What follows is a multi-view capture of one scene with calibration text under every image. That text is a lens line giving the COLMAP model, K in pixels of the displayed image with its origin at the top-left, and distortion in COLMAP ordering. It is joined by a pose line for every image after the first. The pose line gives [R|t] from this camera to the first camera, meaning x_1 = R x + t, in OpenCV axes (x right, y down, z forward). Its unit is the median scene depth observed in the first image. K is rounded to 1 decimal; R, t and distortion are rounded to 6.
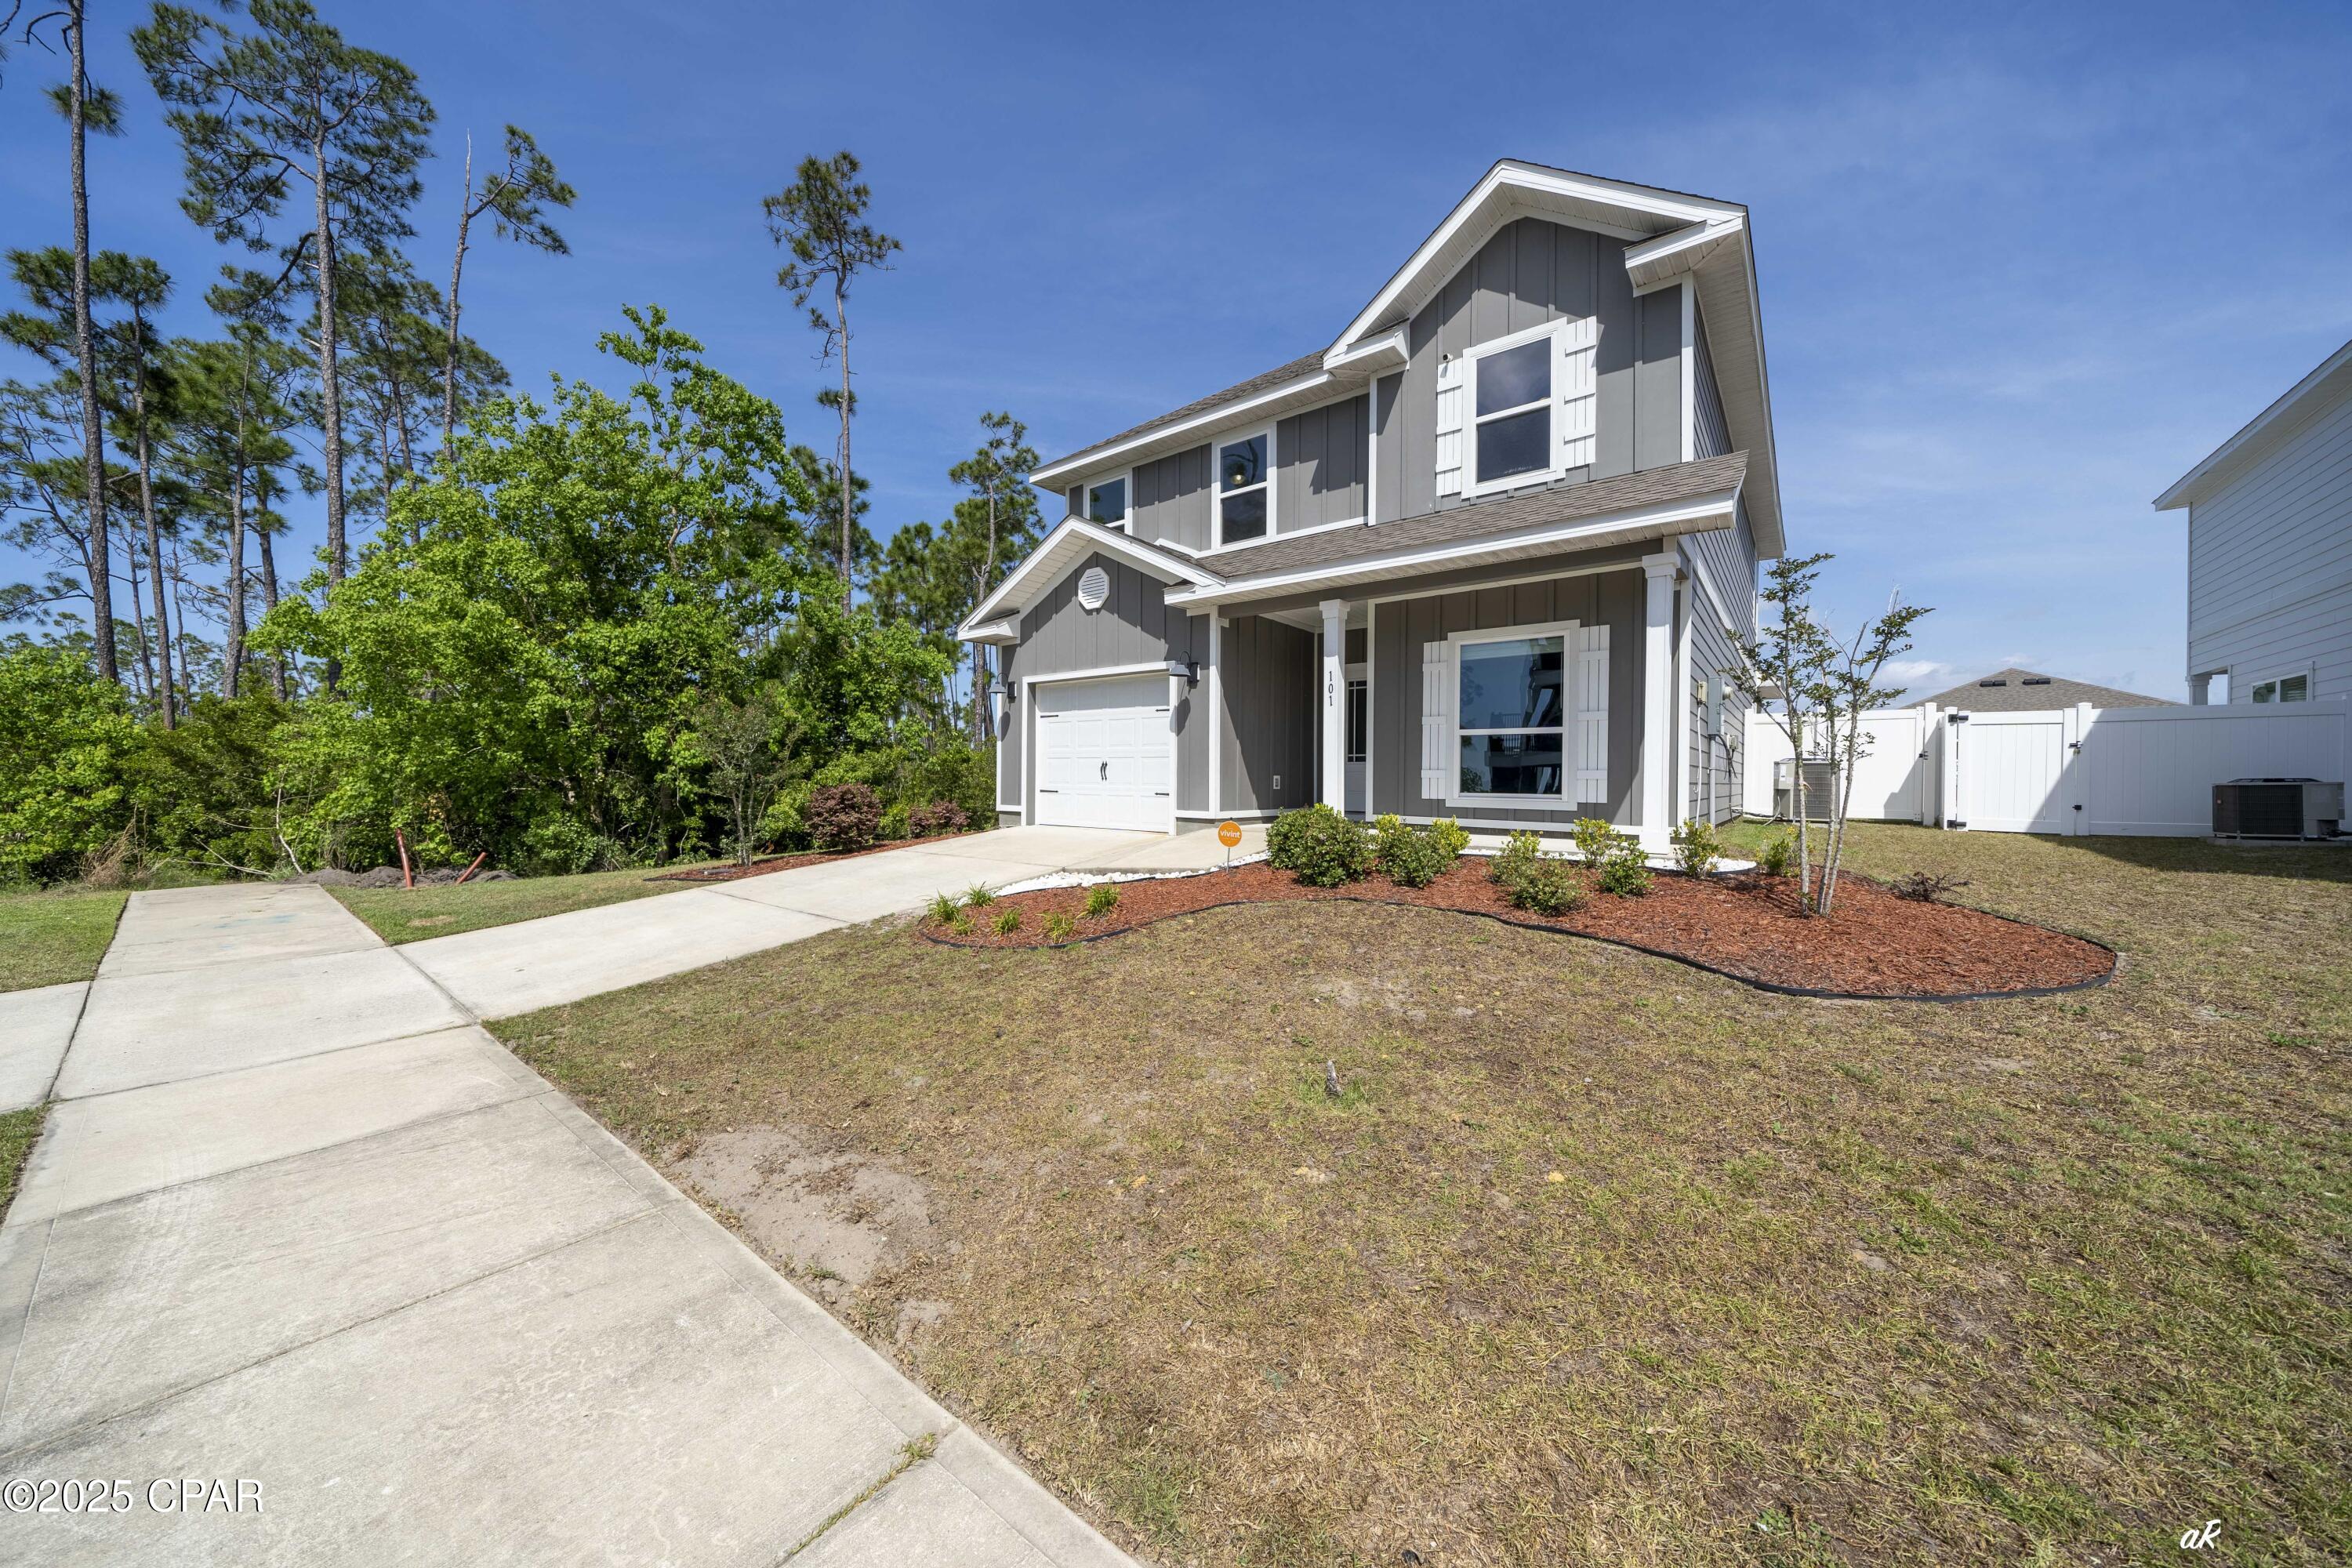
lens RADIAL K [[813.8, 0, 1160.7], [0, 813.8, 784.5], [0, 0, 1]] dist [-0.003224, -0.000315]
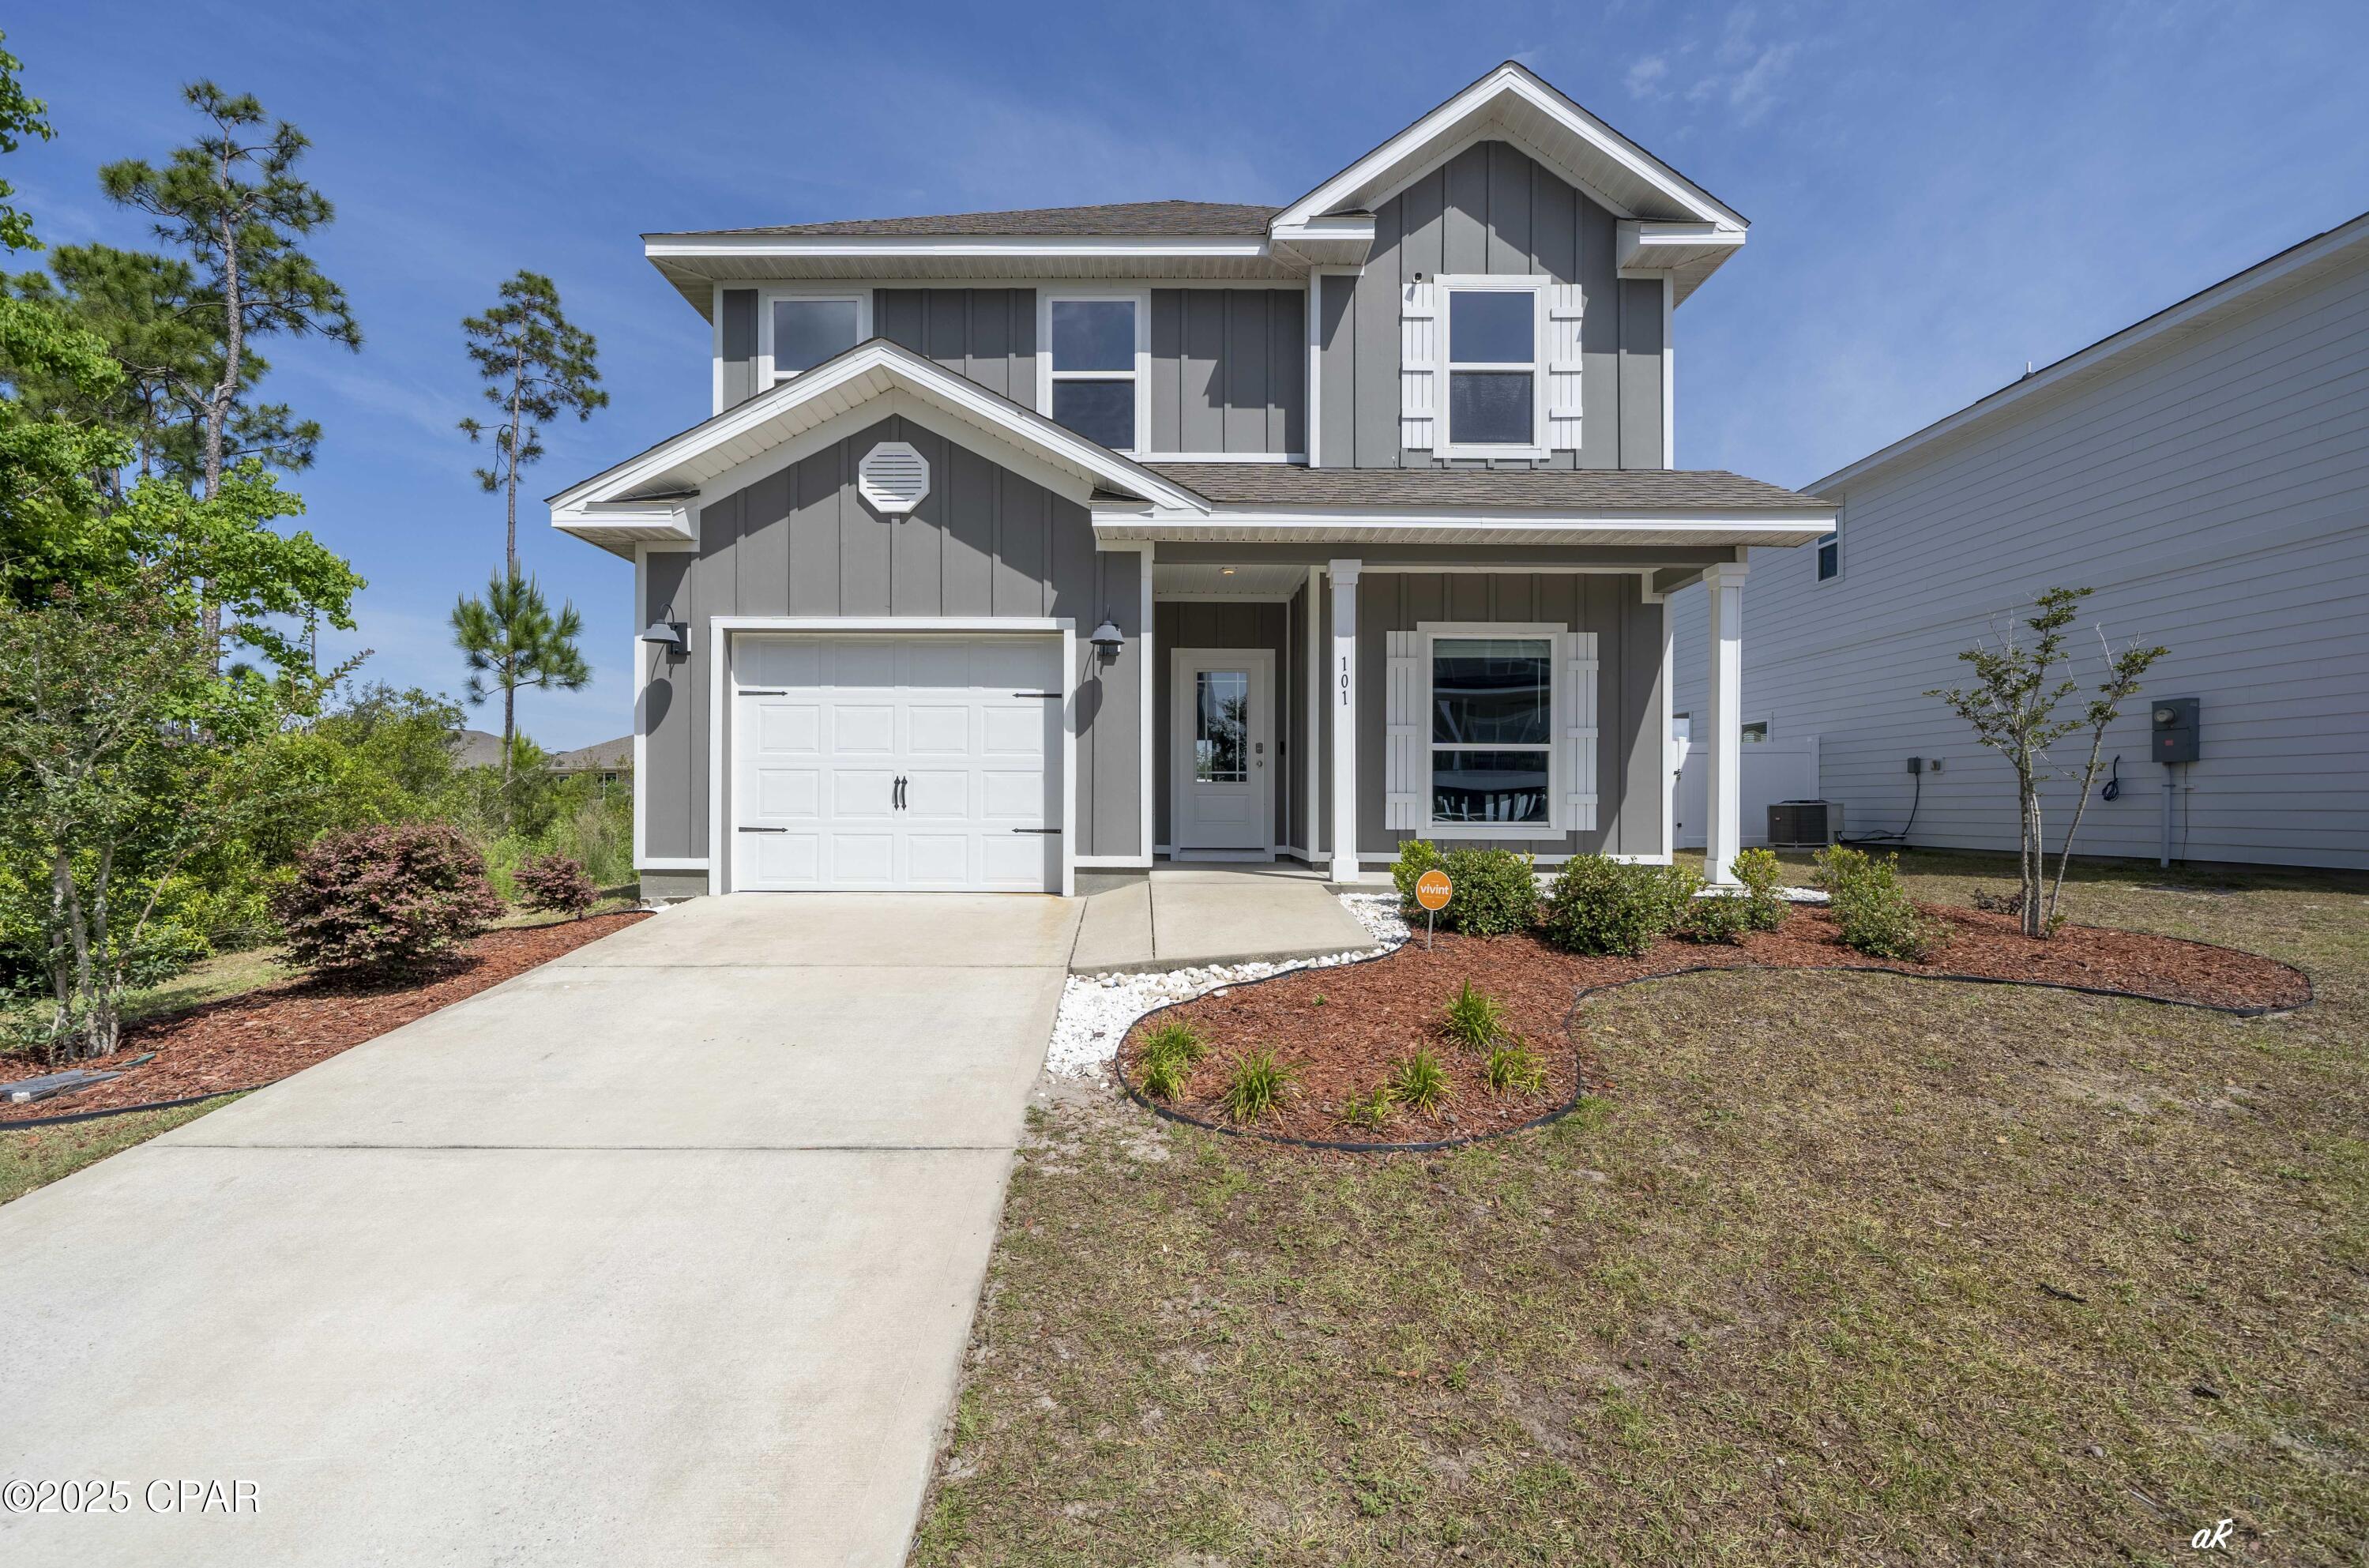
lens RADIAL K [[1024.5, 0, 1281.7], [0, 1024.5, 807.1], [0, 0, 1]] dist [0.001985, -0.000707]
pose [[0.767816, -0.006690, 0.640636, -0.382022], [0.009397, 0.999956, -0.000820, -0.004329], [-0.640602, 0.006649, 0.767845, 0.301245]]
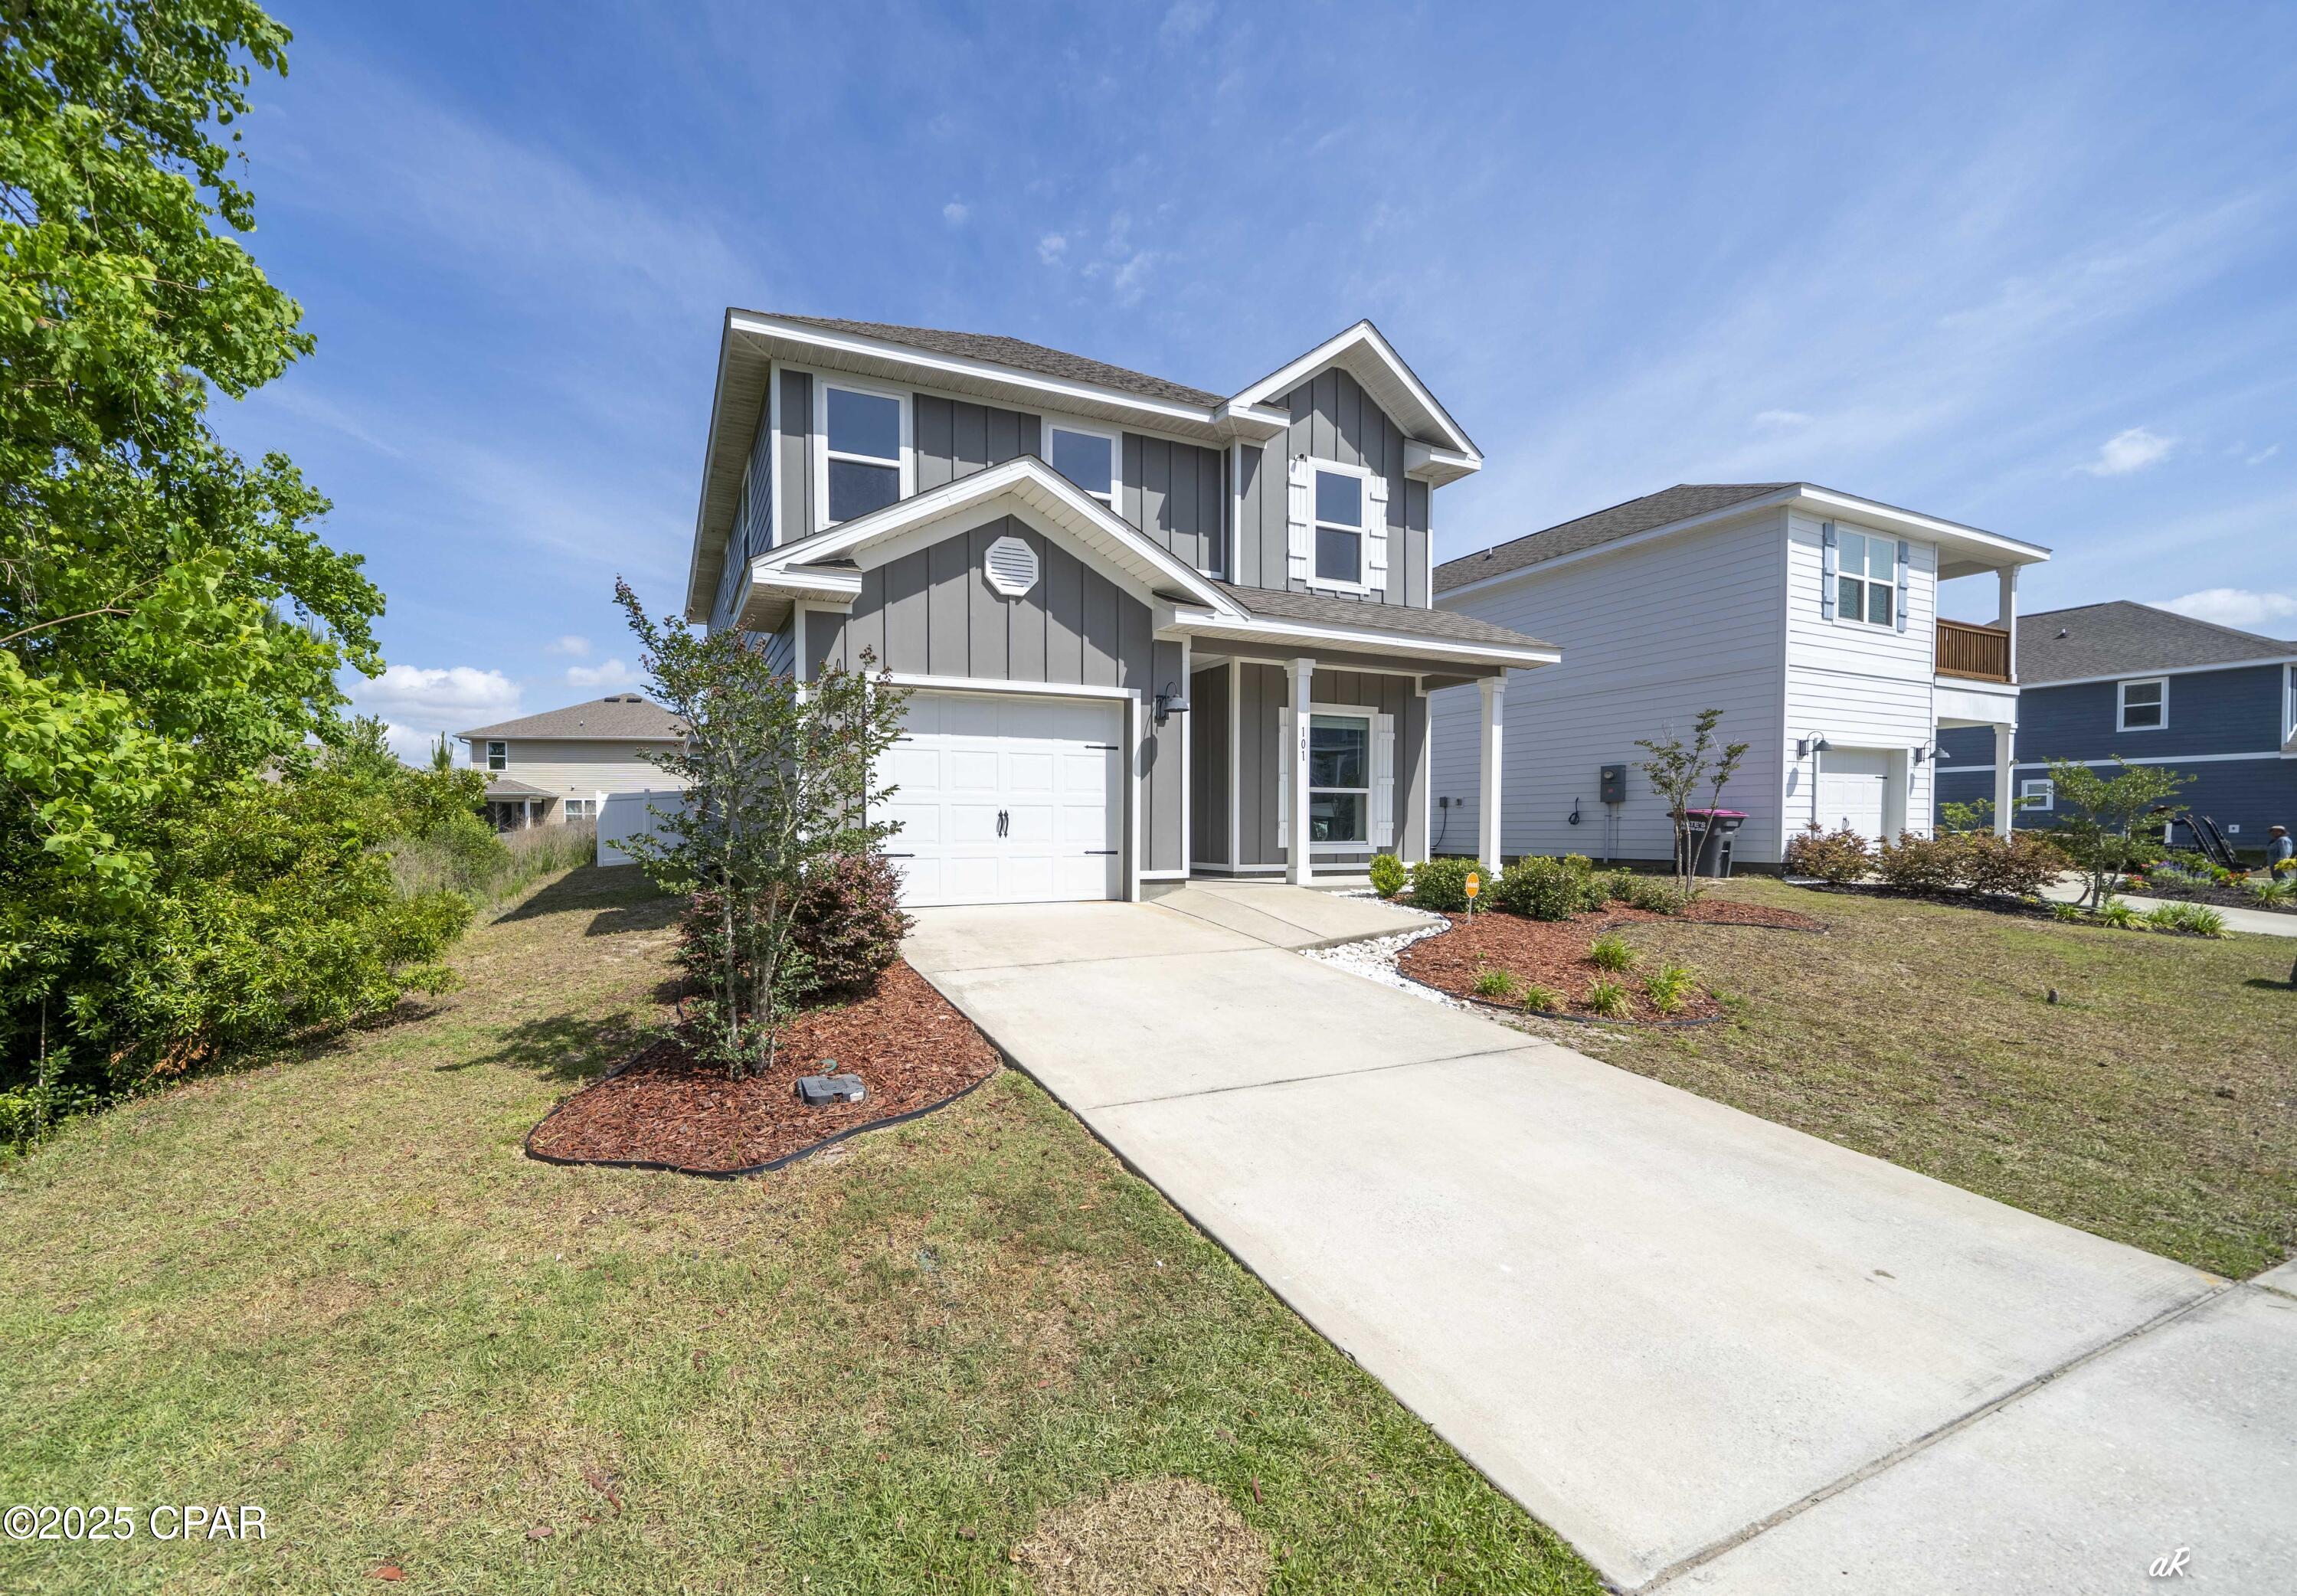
lens RADIAL K [[871.8, 0, 1031.3], [0, 871.8, 856.3], [0, 0, 1]] dist [-0.003817, -0.000186]
pose [[0.465761, -0.038166, 0.884087, -0.873548], [0.016009, 0.999269, 0.034704, -0.017301], [-0.884766, -0.002011, 0.466032, 0.732913]]
